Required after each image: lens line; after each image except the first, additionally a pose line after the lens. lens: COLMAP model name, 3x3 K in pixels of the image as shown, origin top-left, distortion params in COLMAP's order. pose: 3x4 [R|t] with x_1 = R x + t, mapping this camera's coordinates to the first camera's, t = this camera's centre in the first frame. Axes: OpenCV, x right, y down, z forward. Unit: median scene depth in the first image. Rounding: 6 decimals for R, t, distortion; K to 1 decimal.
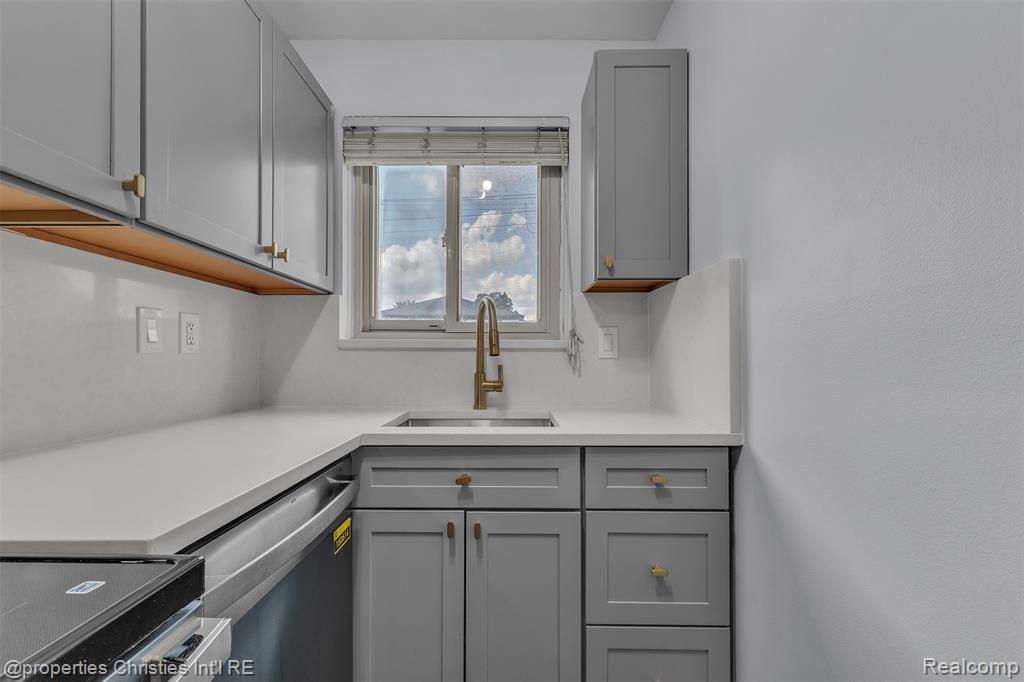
lens RADIAL K [[449.9, 0, 514.2], [0, 449.9, 355.2], [0, 0, 1]] dist [0.004306, -0.000294]
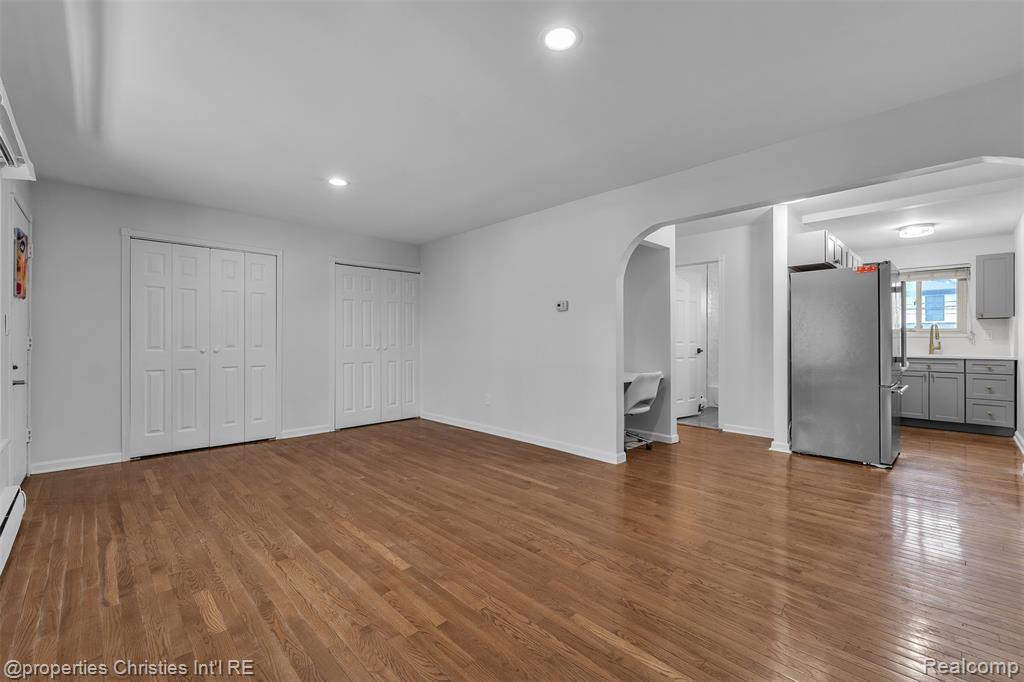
lens RADIAL K [[434.7, 0, 508.2], [0, 434.7, 337.4], [0, 0, 1]] dist [0.002227, -0.000339]
pose [[0.682994, -0.004134, -0.730412, 0.165971], [0.003117, 0.999991, -0.002746, -0.015062], [0.730417, -0.000401, 0.683001, -4.115456]]
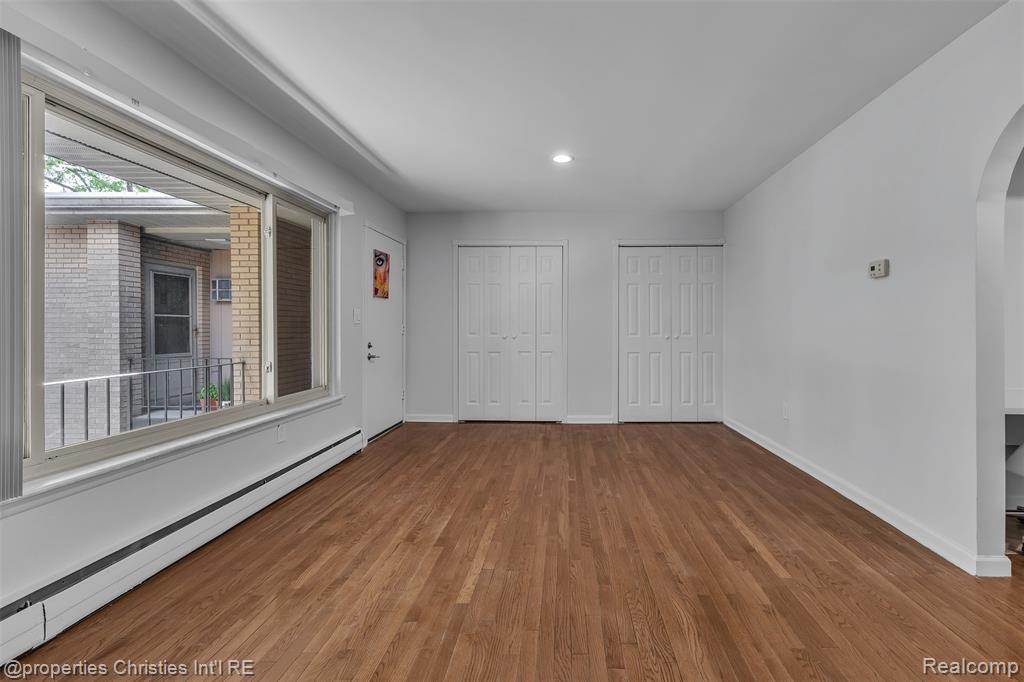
lens RADIAL K [[449.9, 0, 552.9], [0, 449.9, 333.0], [0, 0, 1]] dist [0.004306, -0.000294]
pose [[-0.036309, 0.012034, -0.999268, 0.098545], [0.003582, 0.999923, 0.011911, -0.009674], [0.999334, -0.003147, -0.036349, -3.109456]]
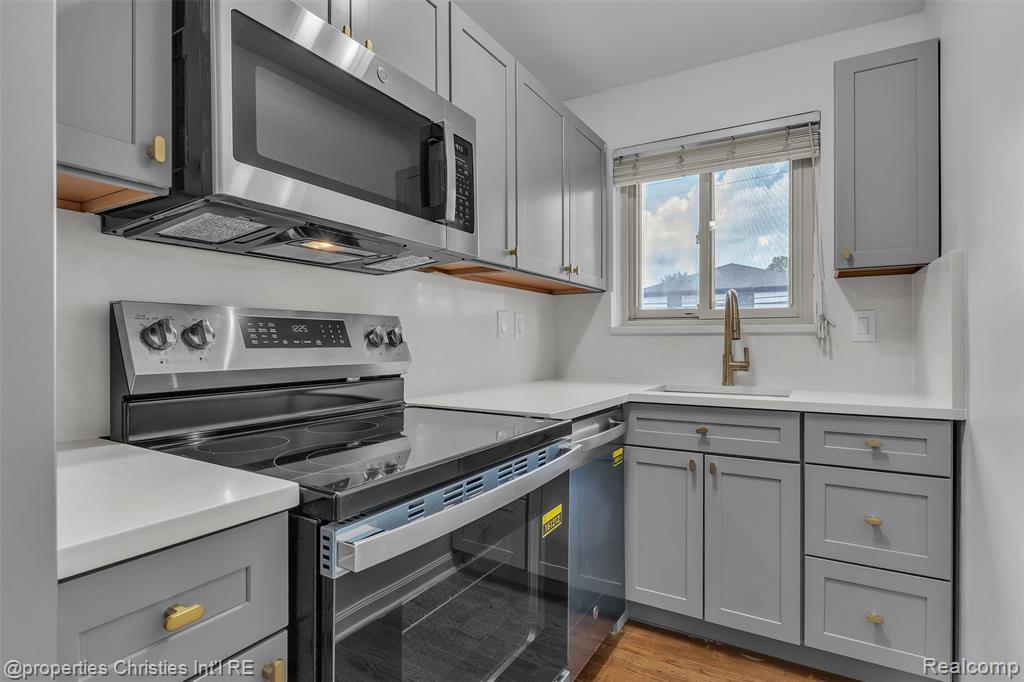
lens RADIAL K [[535.7, 0, 508.4], [0, 535.7, 341.2], [0, 0, 1]] dist [-0.006835, -0.000479]
pose [[0.856723, -0.003228, -0.515766, 0.167601], [0.004872, 0.999986, 0.001834, 0.000471], [0.515753, -0.004084, 0.856727, -0.523464]]
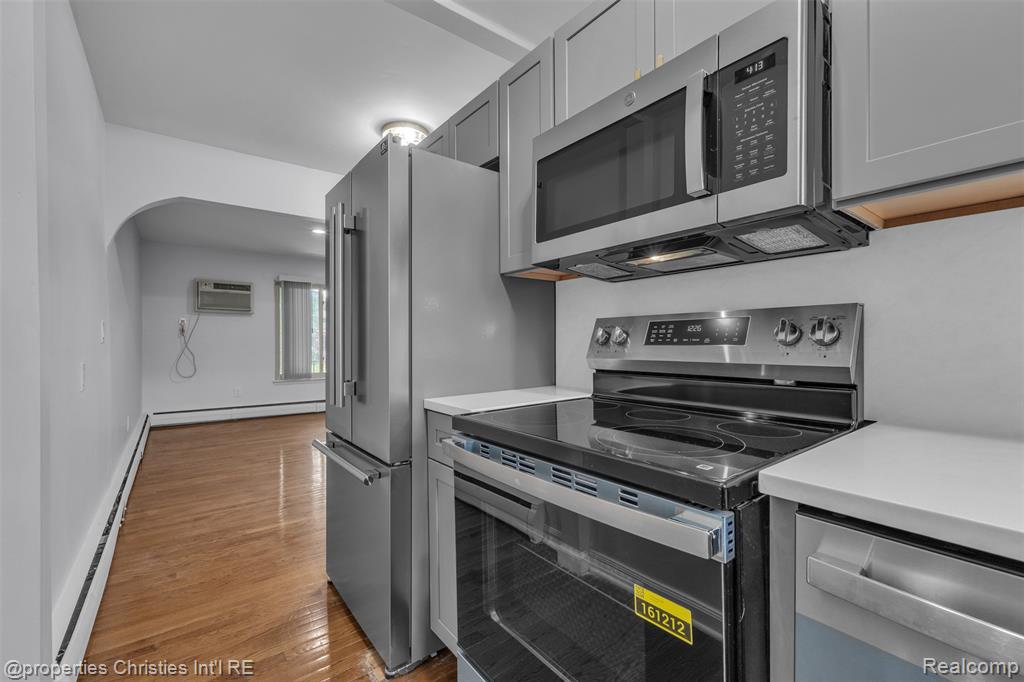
lens RADIAL K [[434.7, 0, 510.7], [0, 434.7, 345.8], [0, 0, 1]] dist [0.002227, -0.000339]
pose [[-0.799344, 0.012822, -0.600737, 0.186581], [0.010783, 0.999917, 0.006994, 0.003125], [0.600777, -0.000887, -0.799416, 0.499813]]
